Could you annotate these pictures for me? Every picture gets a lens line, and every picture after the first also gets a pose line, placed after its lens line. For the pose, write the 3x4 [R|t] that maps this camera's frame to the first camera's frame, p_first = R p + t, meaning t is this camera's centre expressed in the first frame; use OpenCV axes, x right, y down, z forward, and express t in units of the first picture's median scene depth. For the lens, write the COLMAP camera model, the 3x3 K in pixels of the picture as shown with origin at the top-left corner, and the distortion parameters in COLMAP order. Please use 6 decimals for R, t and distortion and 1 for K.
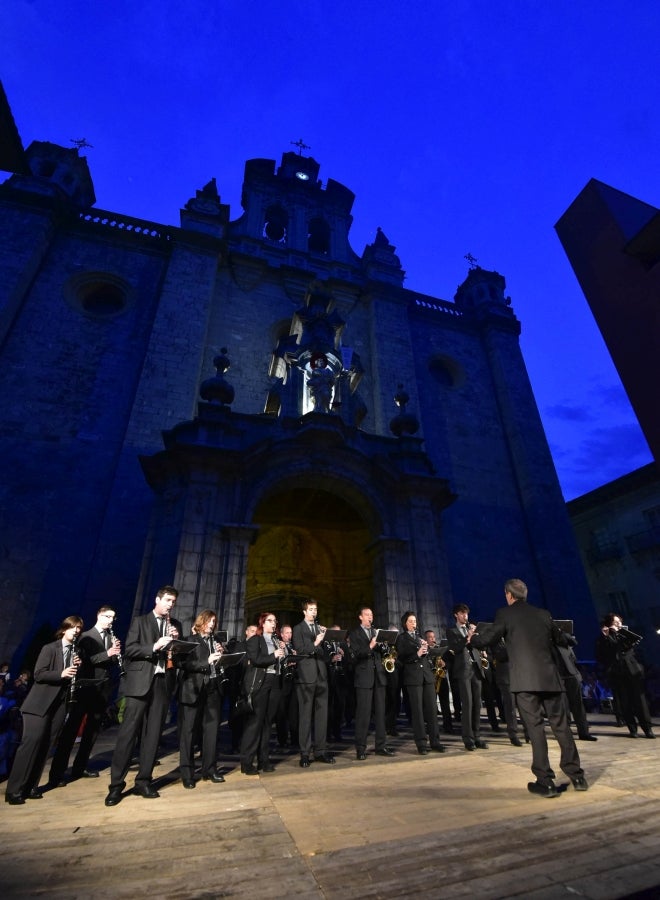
lens RADIAL K [[359.3, 0, 317.2], [0, 359.3, 510.1], [0, 0, 1]] dist [0.000007, -0.013099]
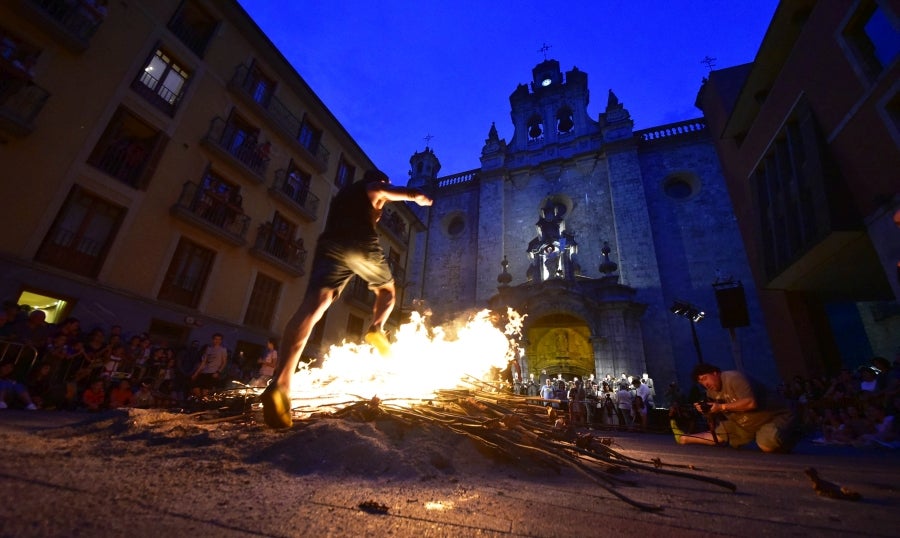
lens RADIAL K [[323.3, 0, 448.3], [0, 323.3, 304.5], [0, 0, 1]] dist [-0.000607, -0.012499]
pose [[0.782265, -0.143449, -0.606204, 0.515115], [0.183566, 0.982998, 0.004267, -0.192314], [0.595286, -0.114616, 0.795298, -0.667119]]
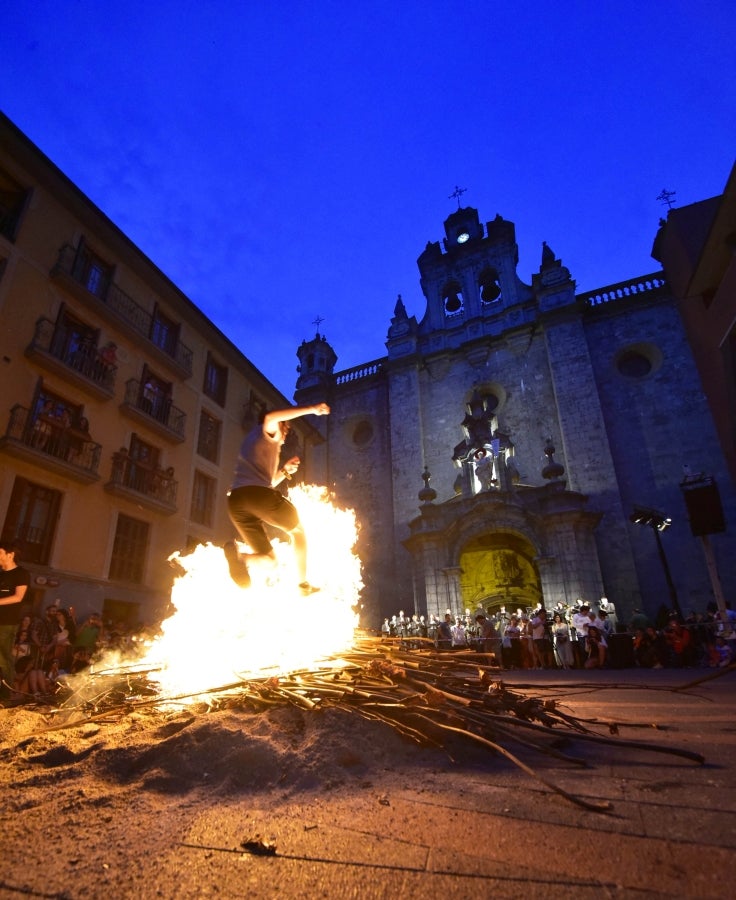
lens RADIAL K [[396.5, 0, 369.0], [0, 396.5, 558.2], [0, 0, 1]] dist [-0.002087, -0.012498]
pose [[0.779850, -0.164850, -0.603869, 0.517625], [0.261849, 0.962151, 0.075501, -0.197467], [0.568567, -0.217002, 0.793500, -0.662821]]
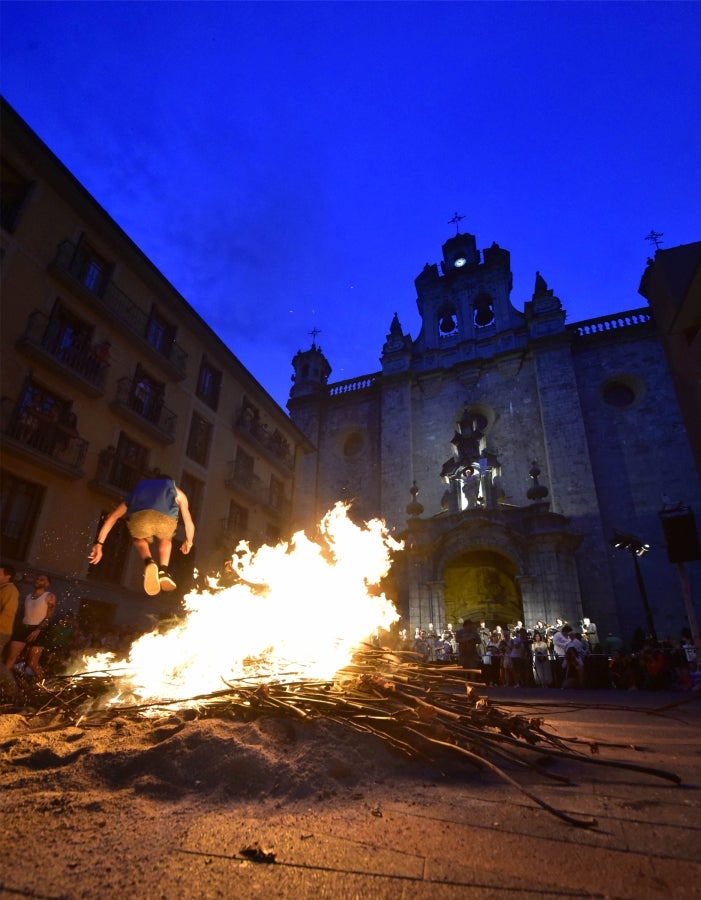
lens RADIAL K [[396.3, 0, 368.9], [0, 396.3, 558.5], [0, 0, 1]] dist [0.000215, -0.013305]
pose [[0.810056, -0.143294, -0.568574, 0.516668], [0.213425, 0.975219, 0.058290, -0.198899], [0.546132, -0.168566, 0.820564, -0.665826]]
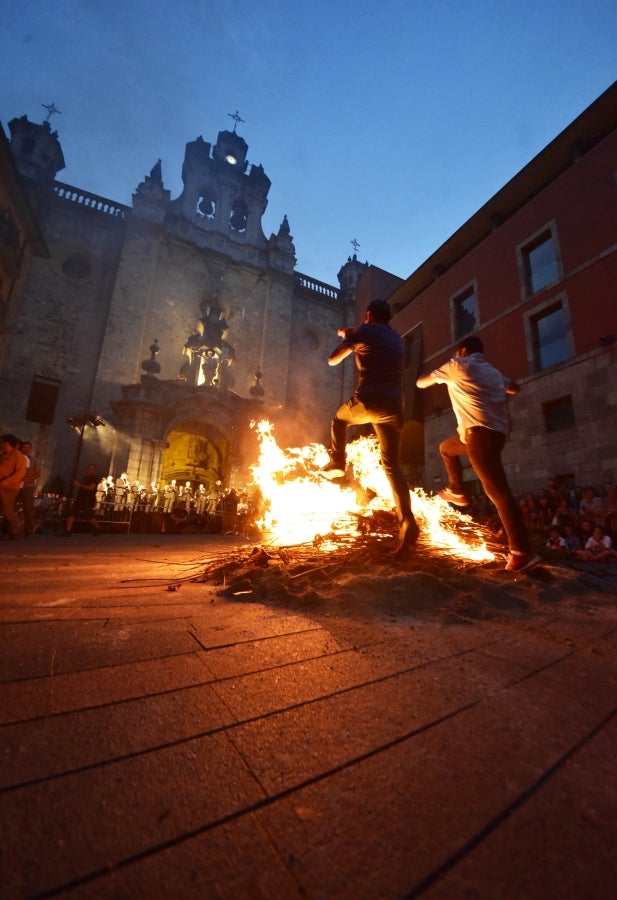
lens RADIAL K [[331.0, 0, 305.0], [0, 331.0, 468.2], [0, 0, 1]] dist [-0.000867, -0.012130]
pose [[0.986192, 0.091690, 0.137907, 0.264836], [-0.120489, 0.968557, 0.217669, -0.230050], [-0.113612, -0.231280, 0.966231, -0.729404]]
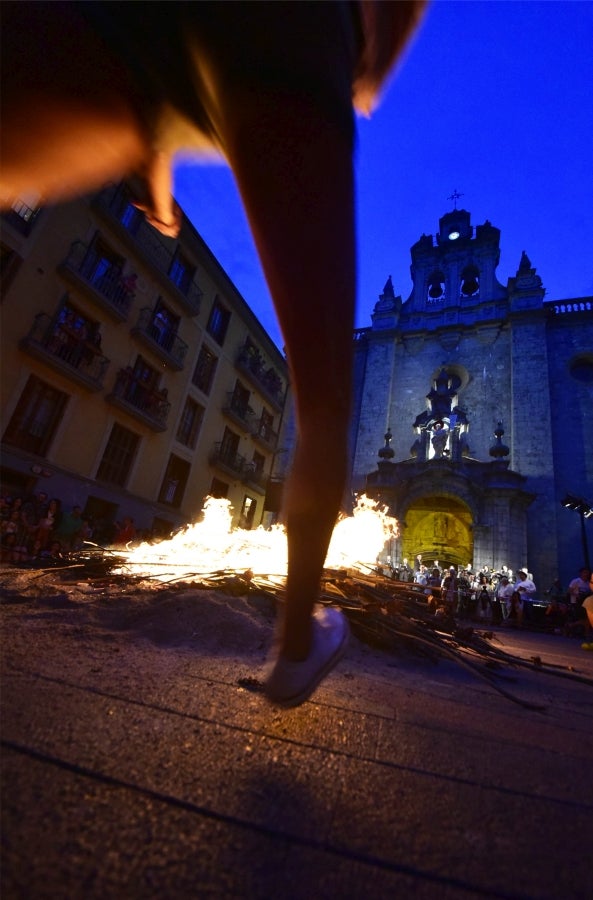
lens RADIAL K [[352.8, 0, 327.7], [0, 352.8, 497.9], [0, 0, 1]] dist [0.001966, -0.014544]
pose [[0.801856, -0.040261, -0.596159, 0.512981], [0.099327, 0.992827, 0.066548, -0.193138], [0.589204, -0.112576, 0.800104, -0.669617]]
